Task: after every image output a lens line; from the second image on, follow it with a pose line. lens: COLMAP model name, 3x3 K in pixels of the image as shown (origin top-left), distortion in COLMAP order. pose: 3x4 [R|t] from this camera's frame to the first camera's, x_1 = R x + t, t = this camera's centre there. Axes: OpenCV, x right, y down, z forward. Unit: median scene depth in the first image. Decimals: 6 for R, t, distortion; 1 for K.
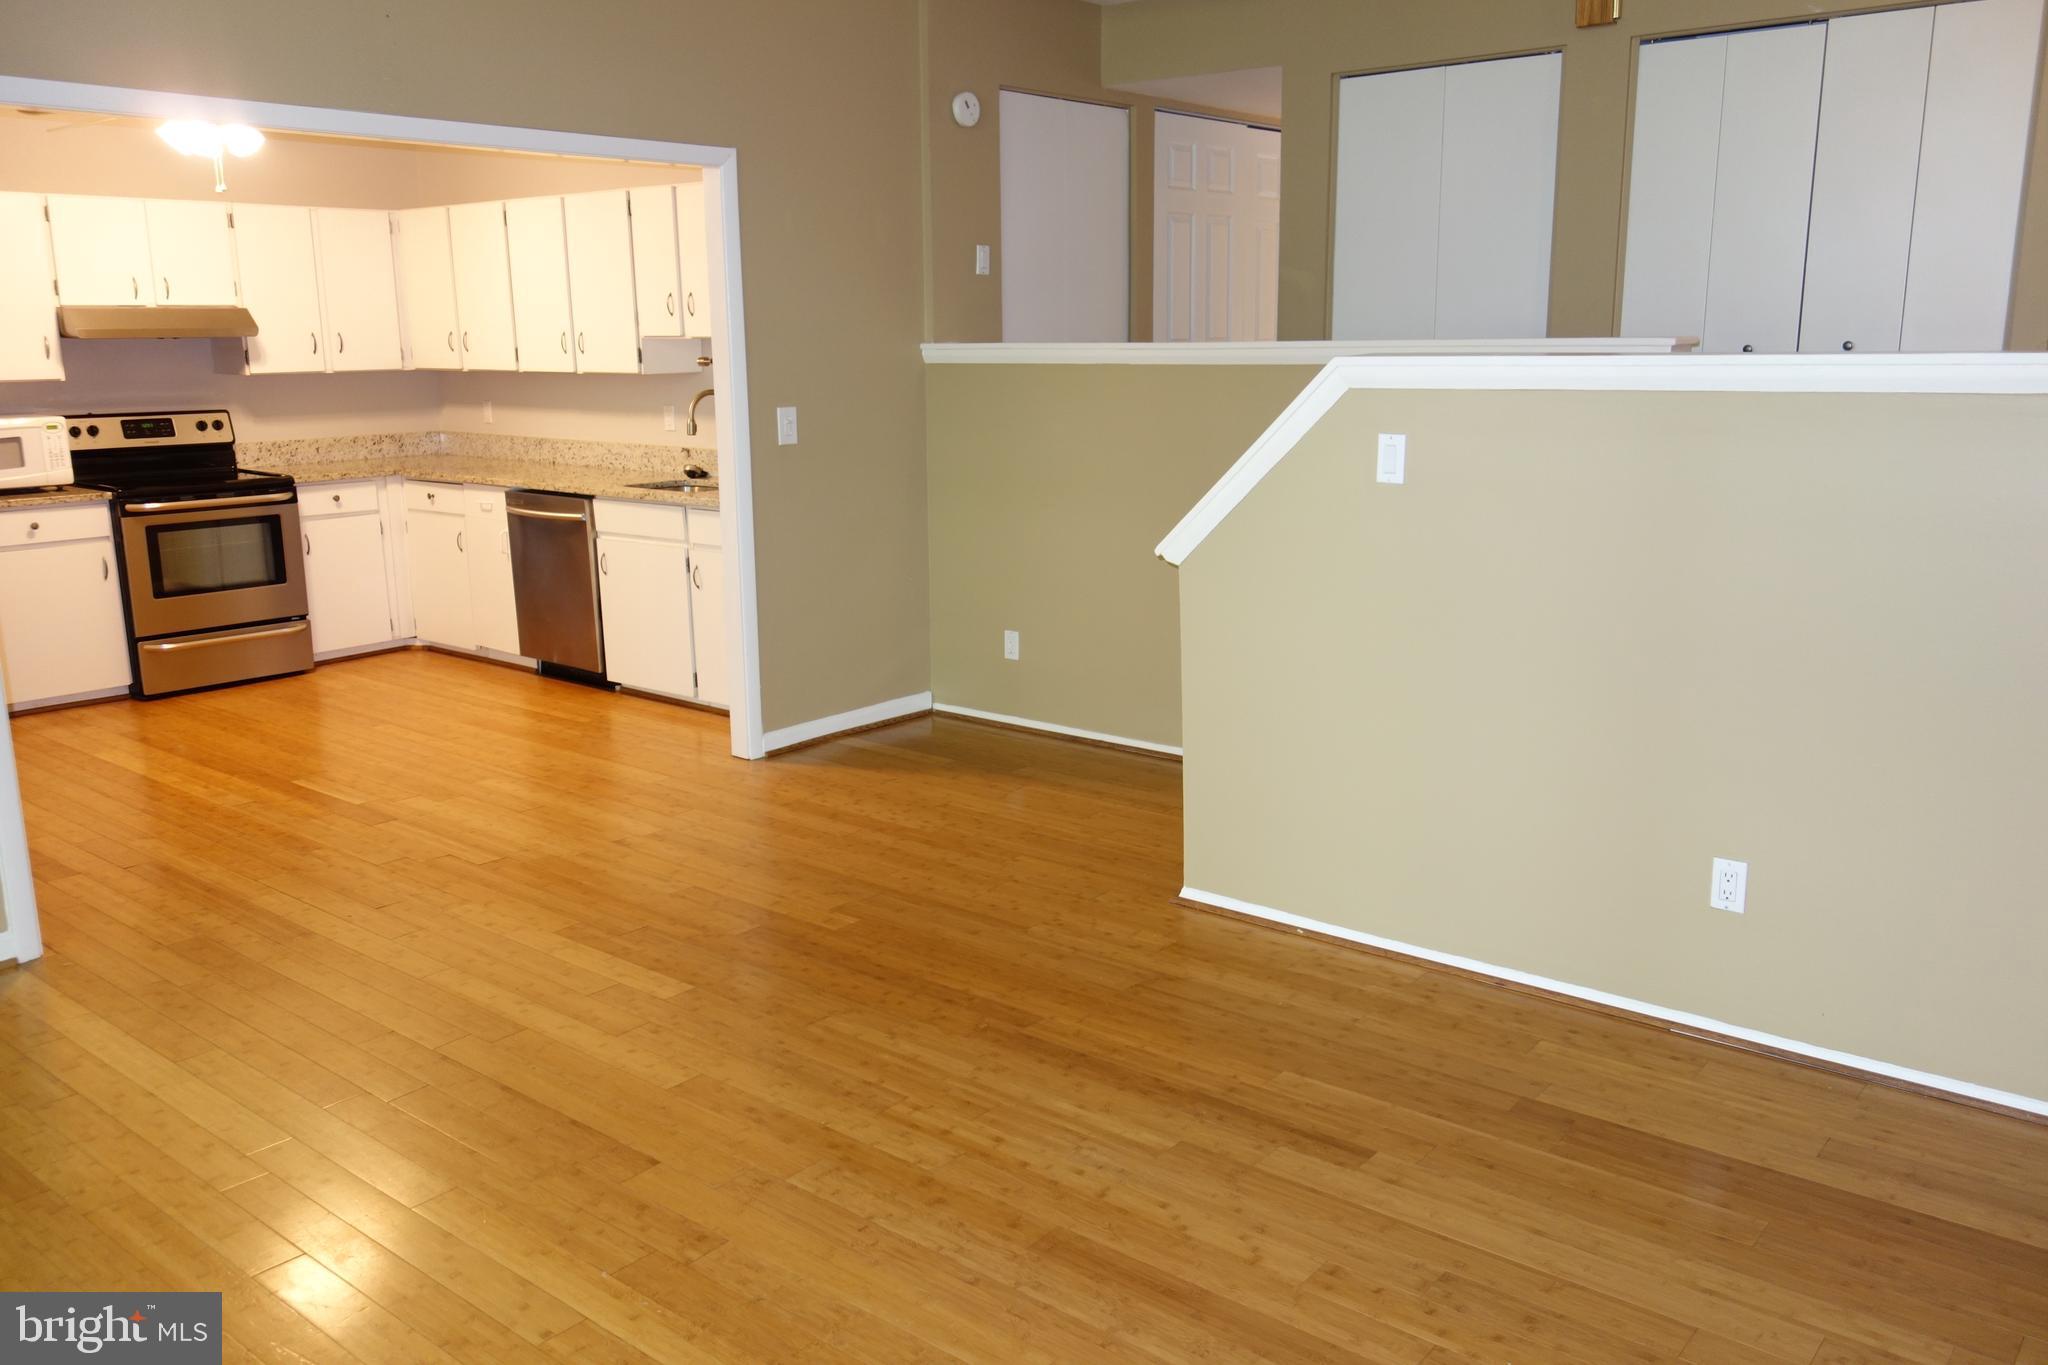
lens RADIAL K [[1616.8, 0, 1019.5], [0, 1616.8, 689.5], [0, 0, 1]] dist [0.008402, -0.004652]
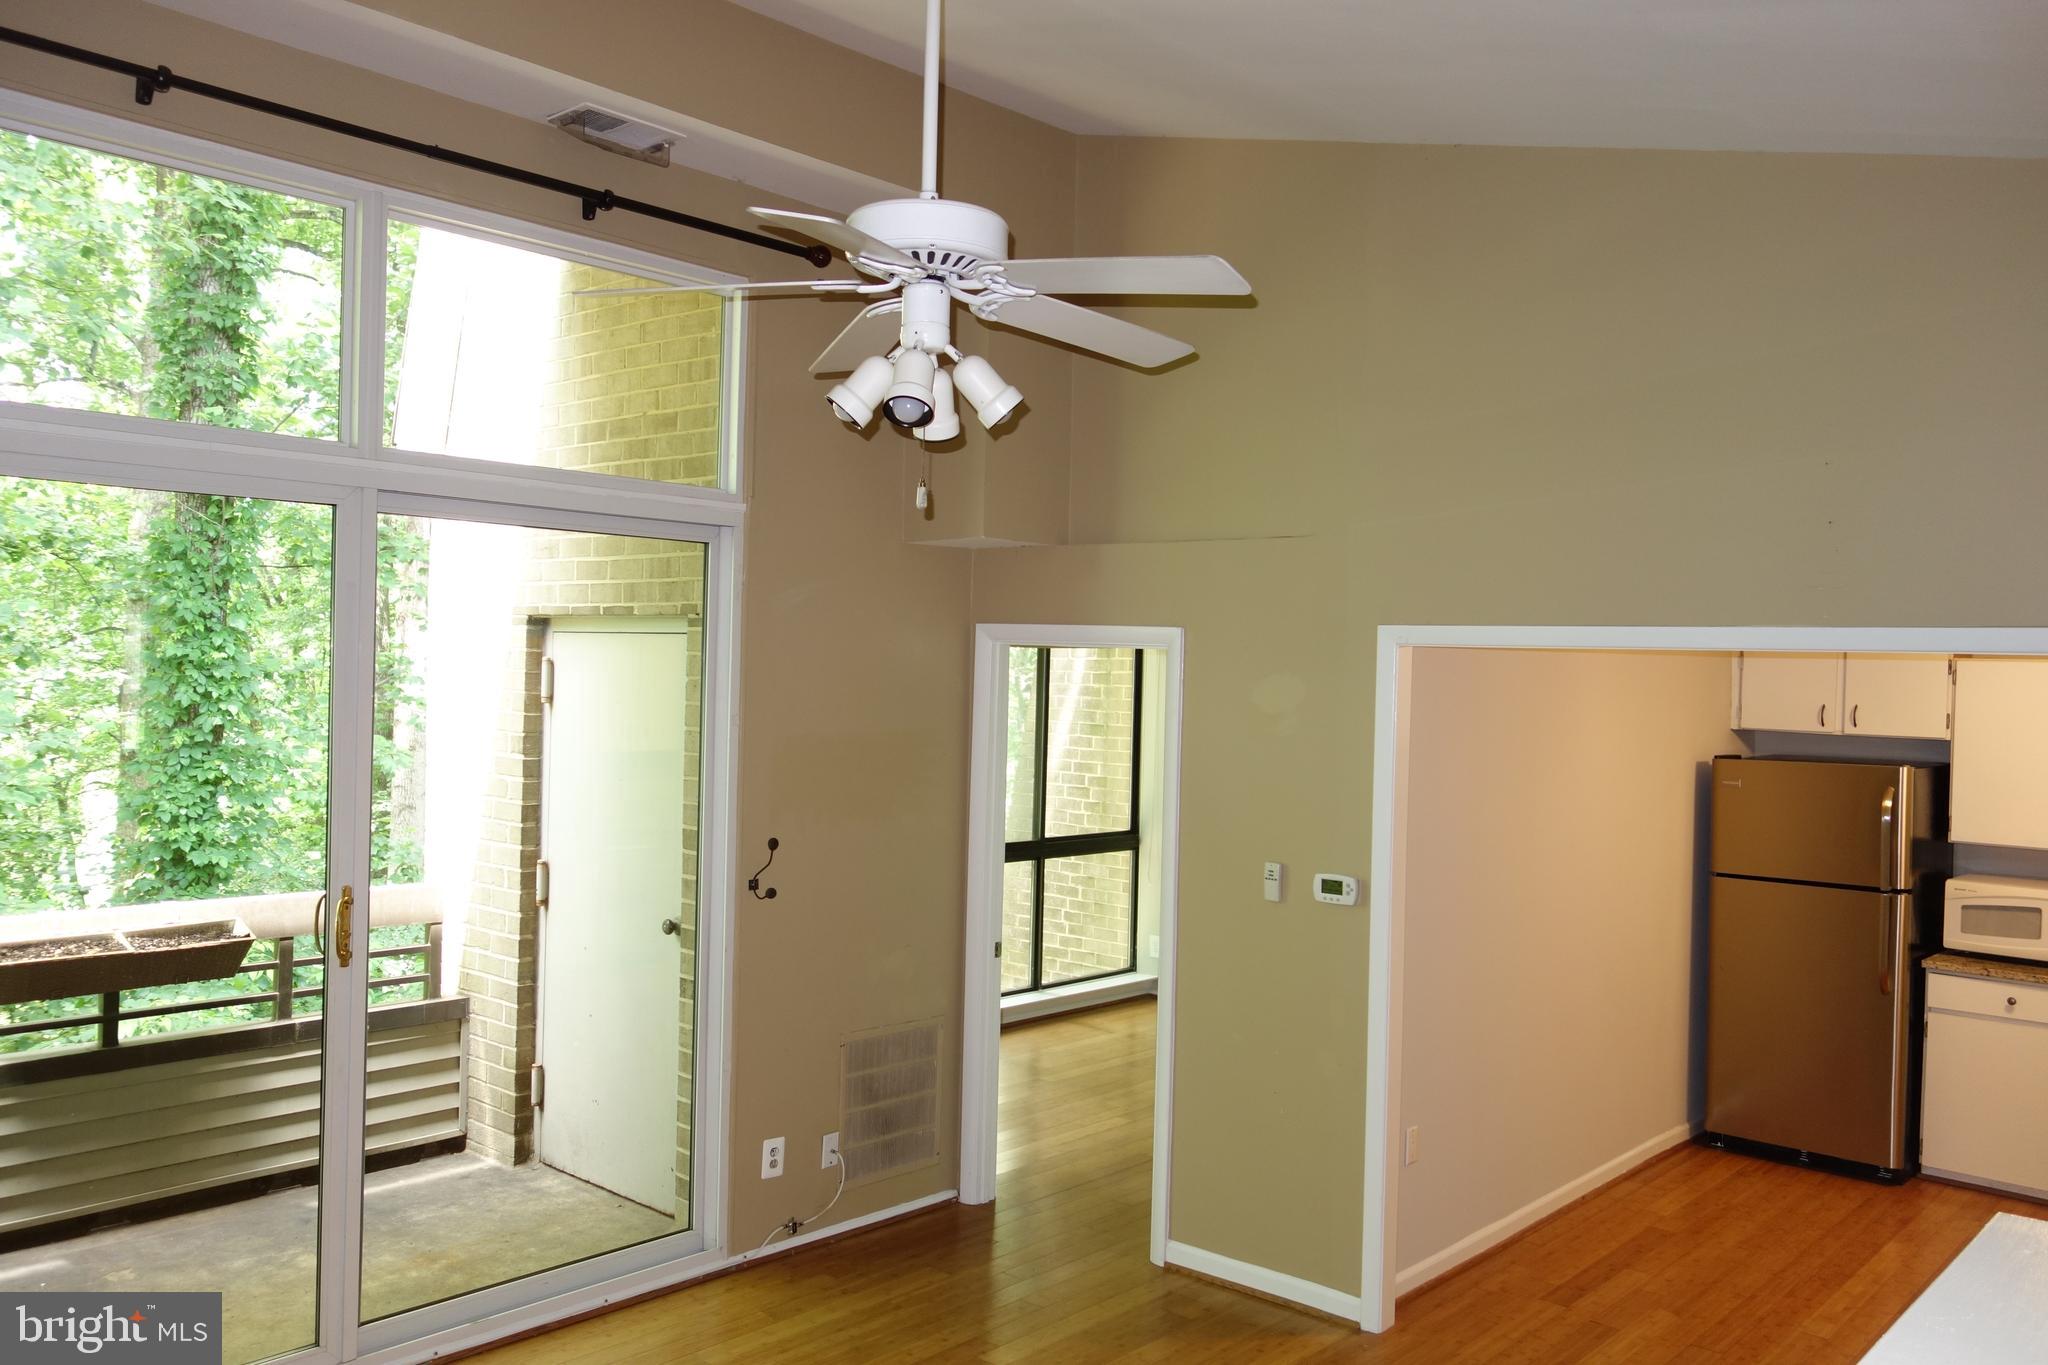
lens RADIAL K [[1616.8, 0, 1016.1], [0, 1616.8, 690.0], [0, 0, 1]] dist [0.008402, -0.004652]
pose [[-0.038870, 0.023617, -0.998965, 0.378993], [-0.243800, 0.969284, 0.032402, -0.174089], [0.969046, 0.244807, -0.031918, 0.438601]]
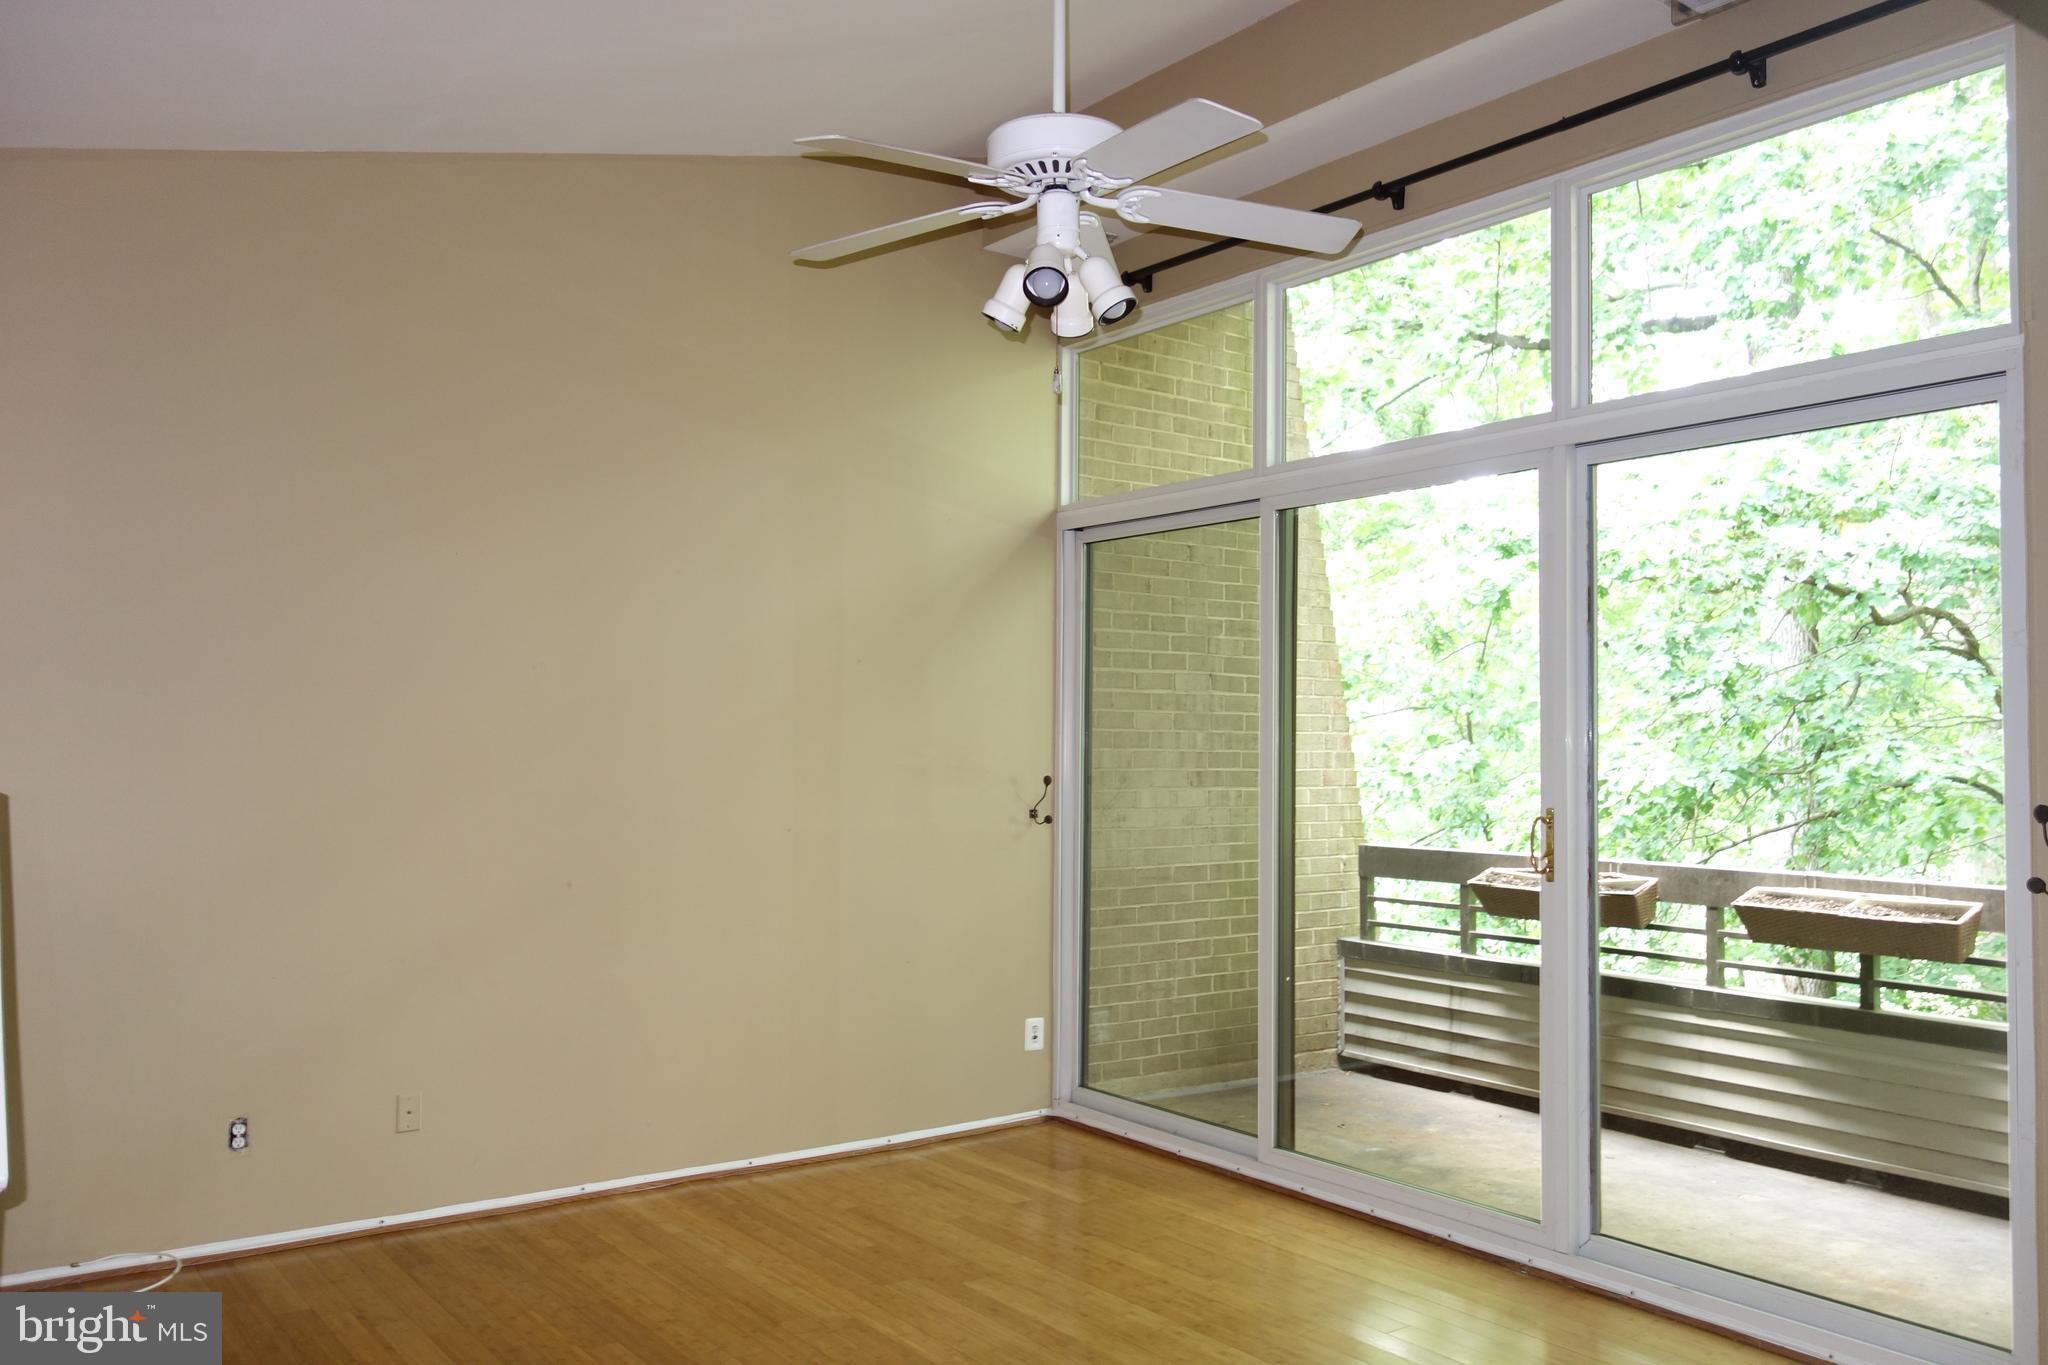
lens RADIAL K [[1616.8, 0, 1018.9], [0, 1616.8, 685.8], [0, 0, 1]] dist [0.008402, -0.004652]
pose [[-0.970400, 0.015079, 0.241032, -0.228561], [0.058623, 0.982906, 0.174526, -0.204038], [-0.234280, 0.183490, -0.954696, 0.925029]]
